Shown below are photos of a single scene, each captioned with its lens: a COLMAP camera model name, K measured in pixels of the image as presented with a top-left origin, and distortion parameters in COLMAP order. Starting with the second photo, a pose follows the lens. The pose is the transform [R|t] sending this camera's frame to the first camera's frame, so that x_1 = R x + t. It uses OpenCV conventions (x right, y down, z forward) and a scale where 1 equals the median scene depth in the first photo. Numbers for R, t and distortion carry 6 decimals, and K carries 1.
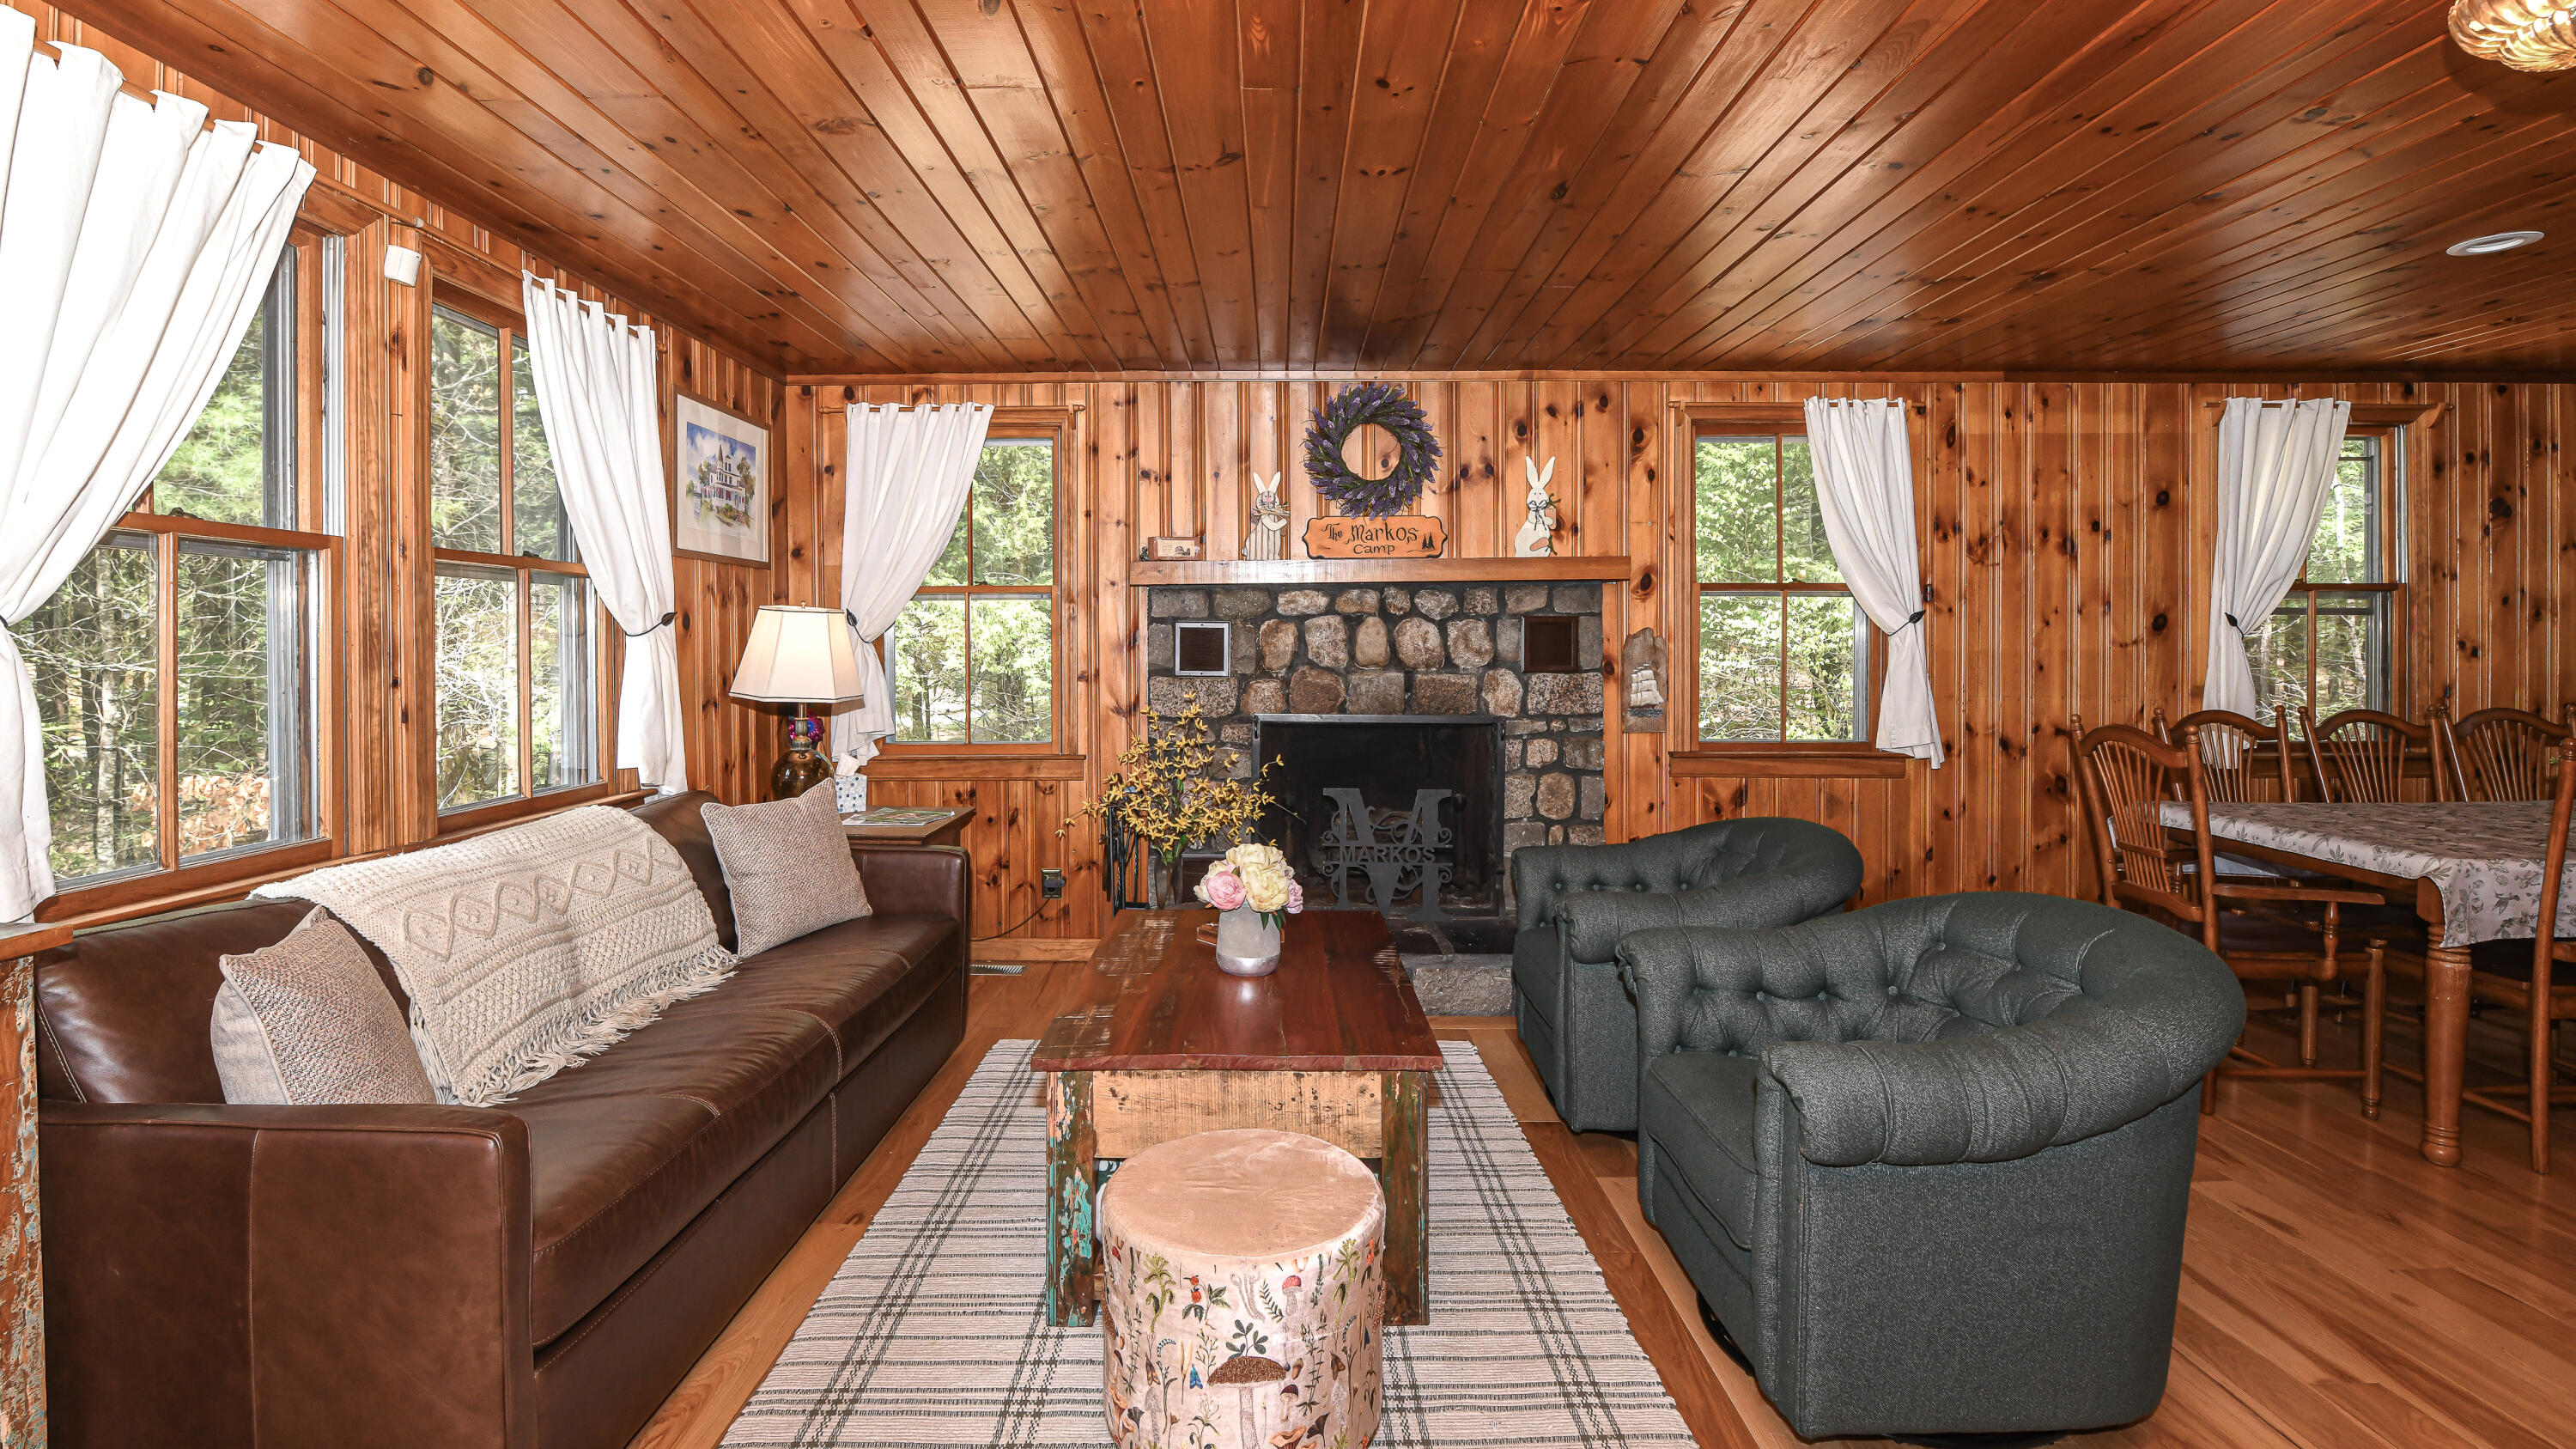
lens RADIAL K [[1155.2, 0, 1289.8], [0, 1155.2, 660.9], [0, 0, 1]] dist [-0.004999, -0.009058]
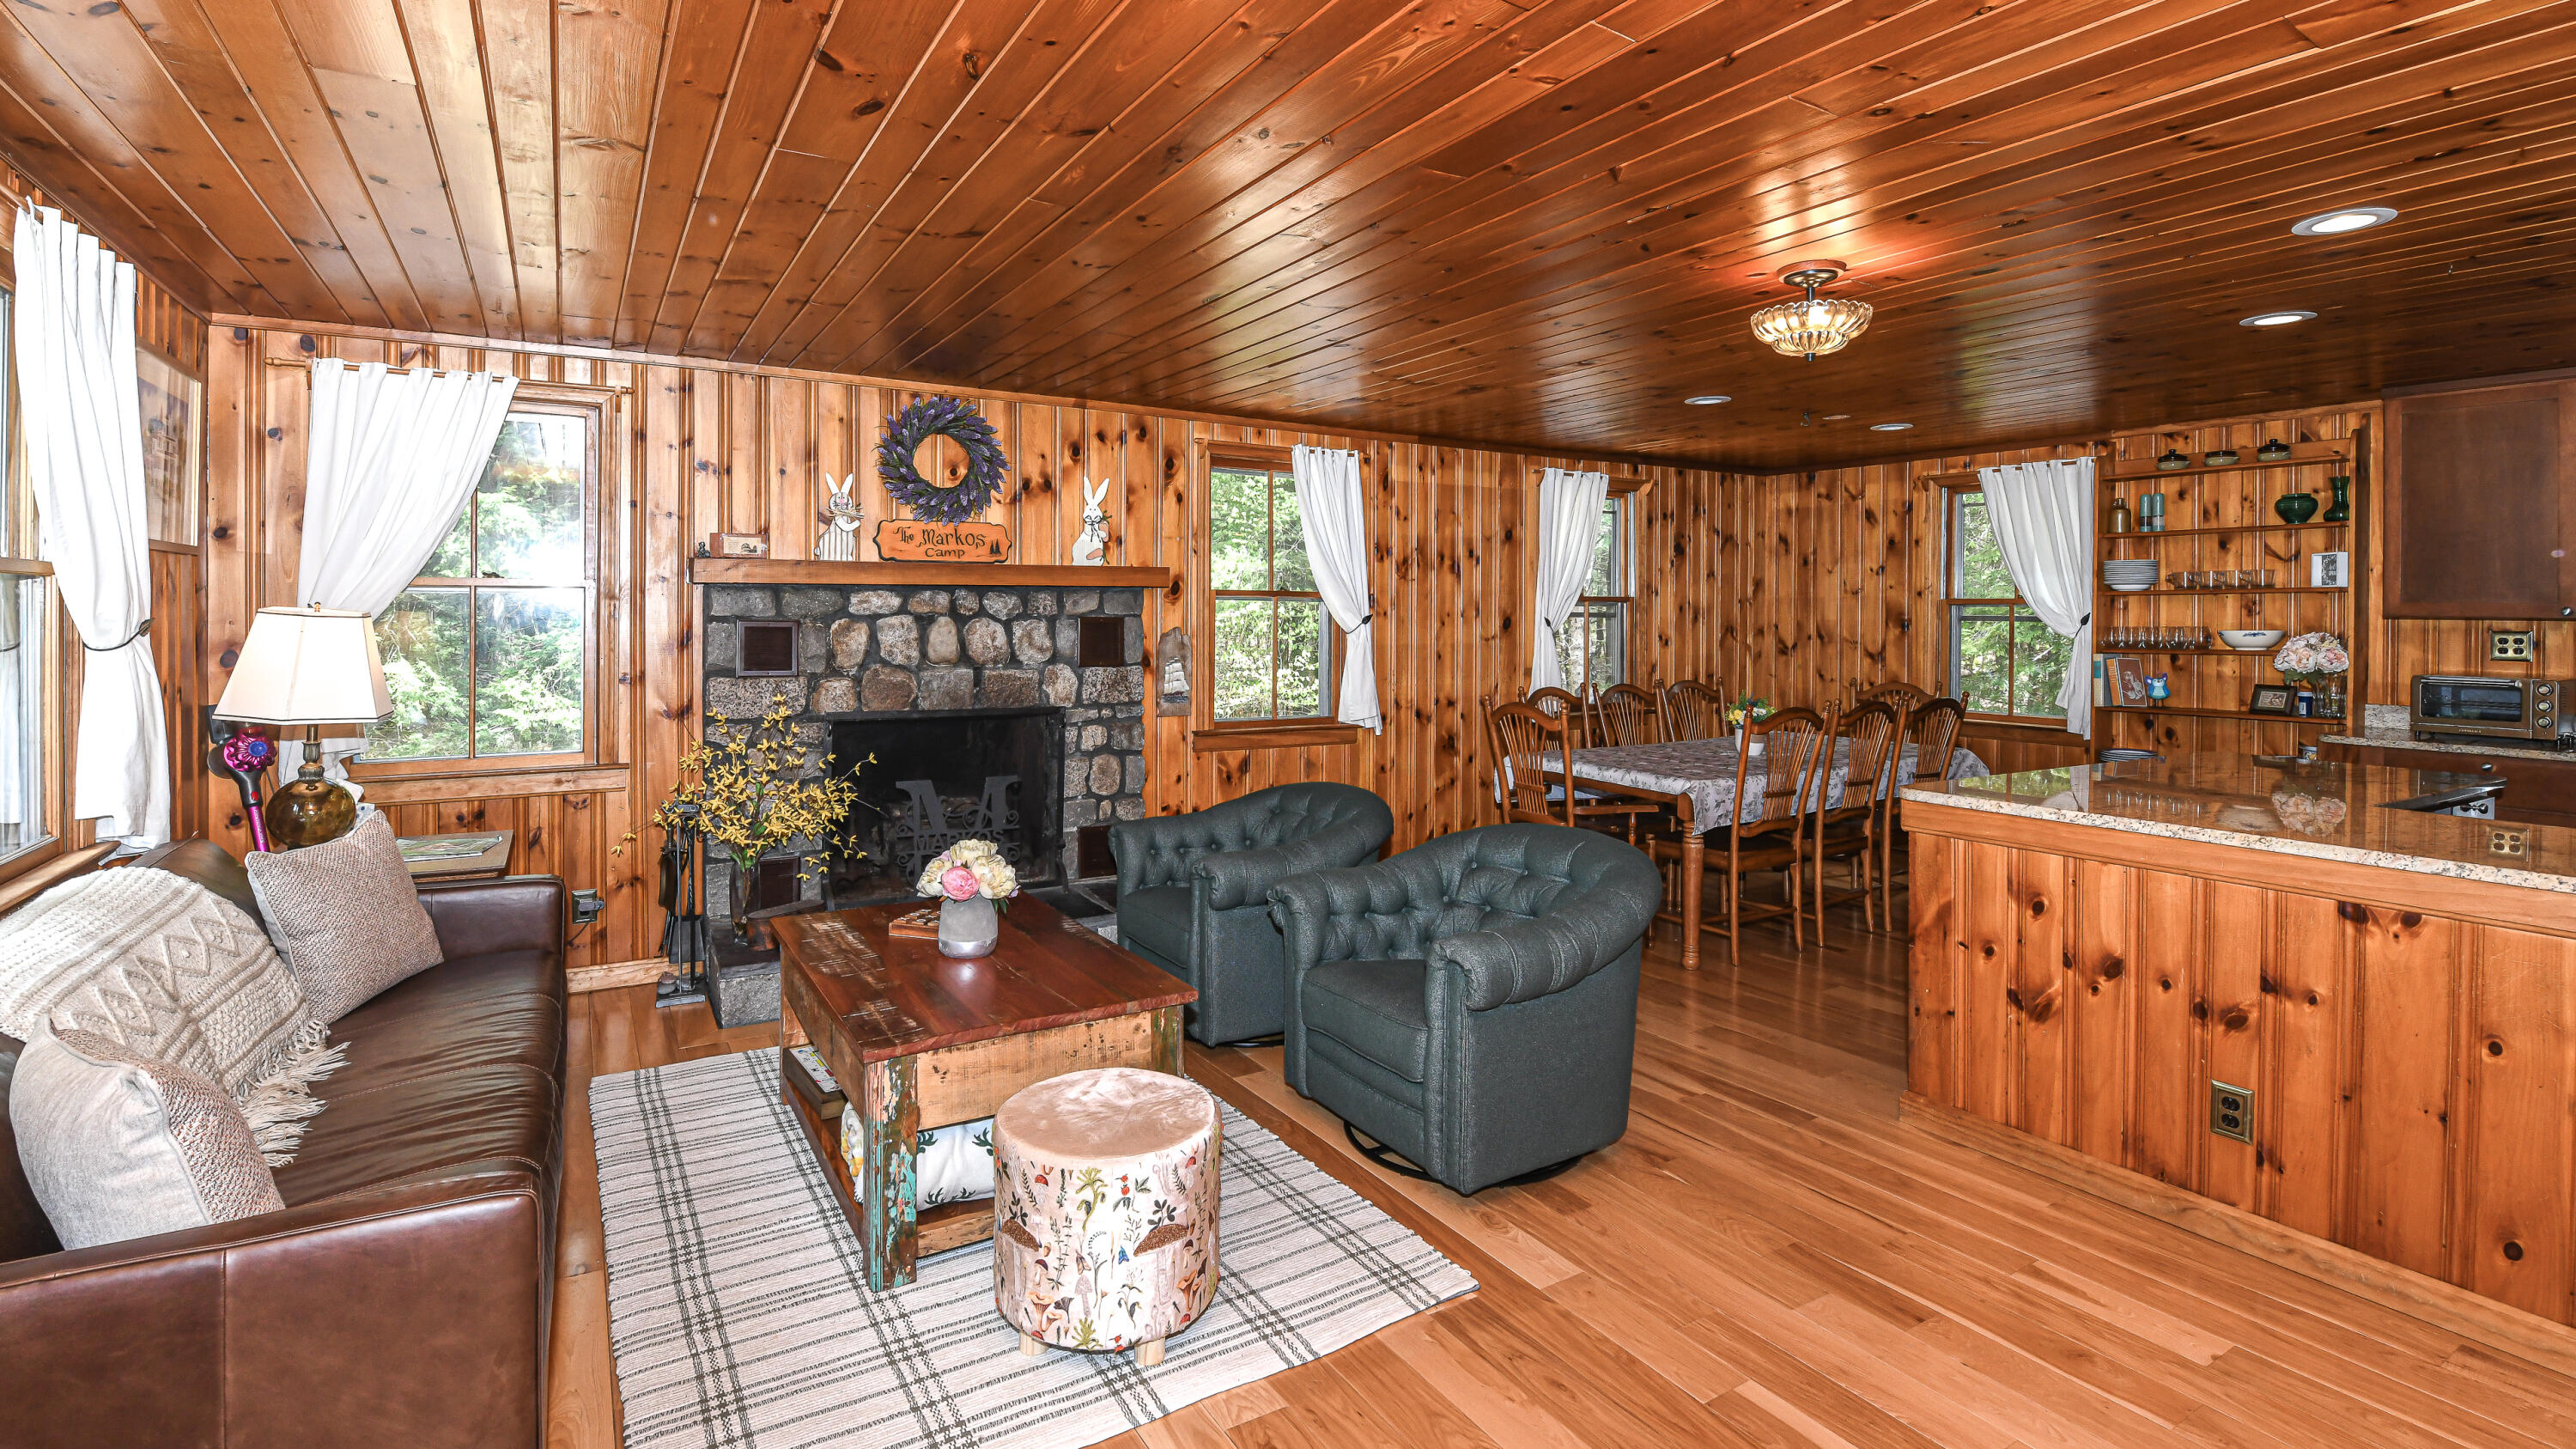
lens RADIAL K [[1155.2, 0, 1291.3], [0, 1155.2, 622.8], [0, 0, 1]] dist [-0.004999, -0.009058]
pose [[0.853514, 0.002441, 0.521064, -0.208915], [0.000167, 0.999988, -0.004958, -0.027515], [-0.521070, 0.004318, 0.853503, -0.070895]]
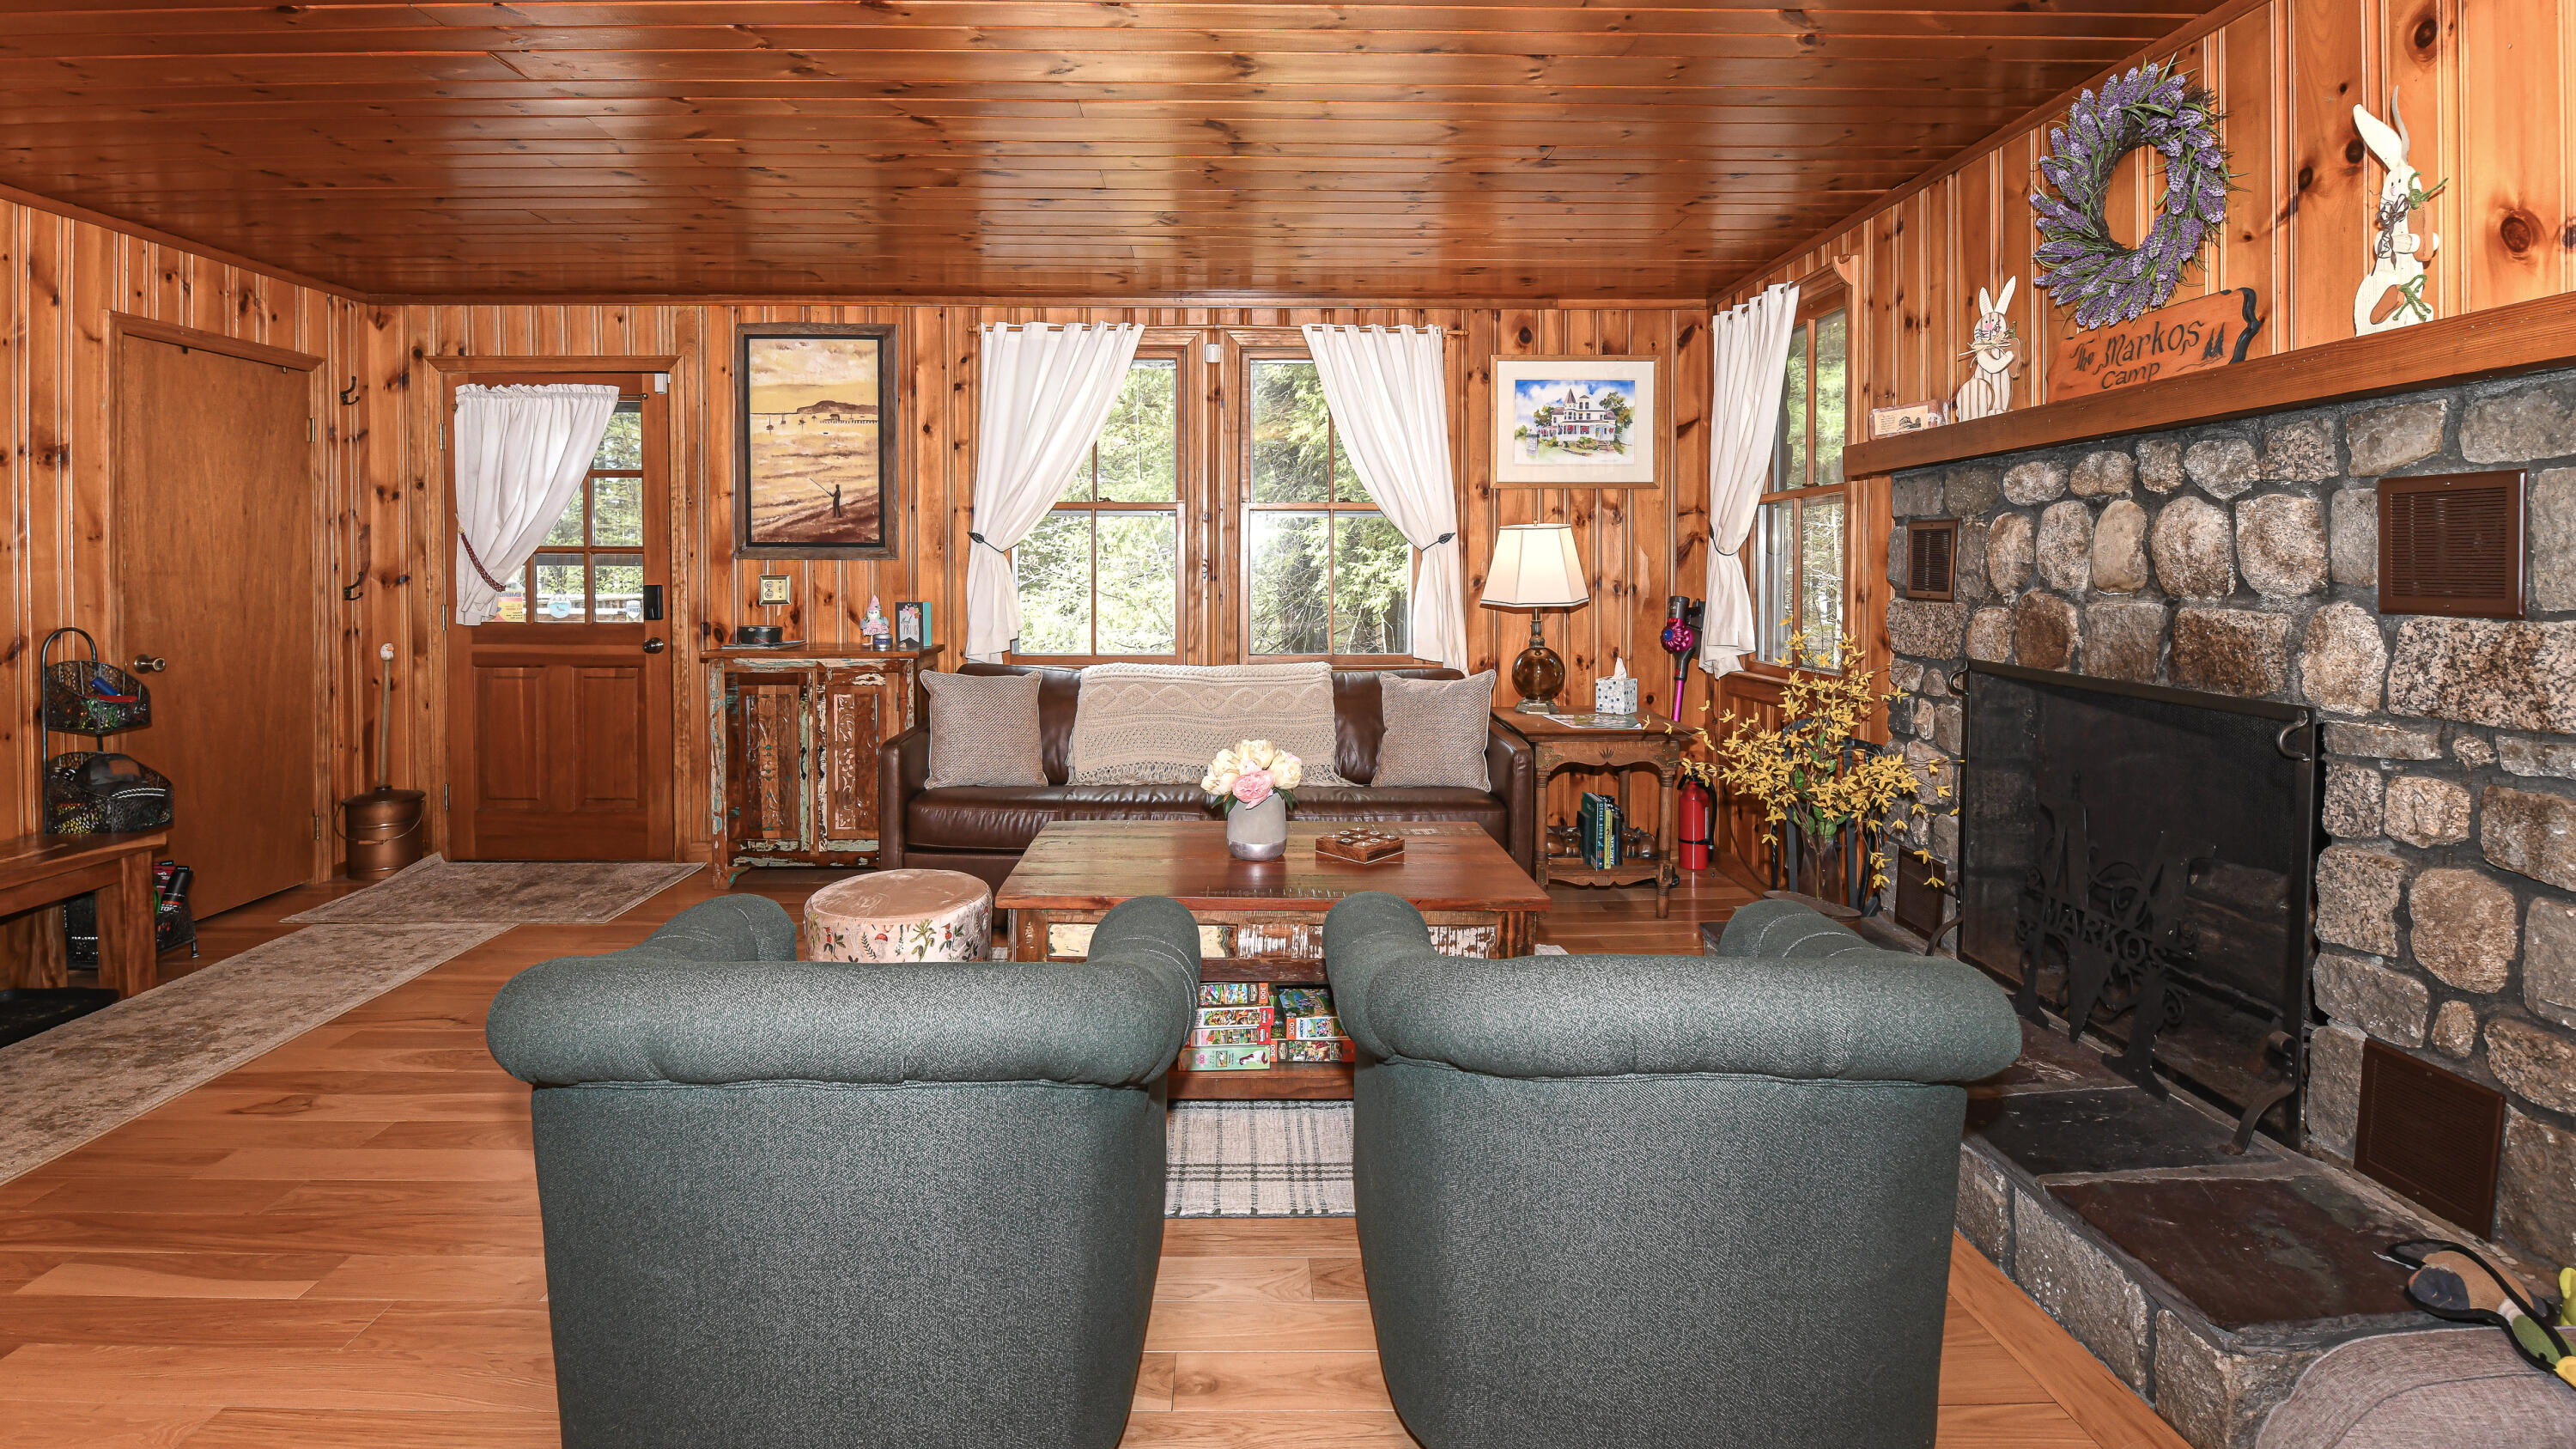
lens RADIAL K [[1155.2, 0, 1249.0], [0, 1155.2, 596.5], [0, 0, 1]] dist [-0.004999, -0.009058]
pose [[0.011776, 0.027786, -0.999545, 0.616320], [-0.013384, 0.999529, 0.027628, -0.001753], [0.999841, 0.013053, 0.012142, 0.581528]]
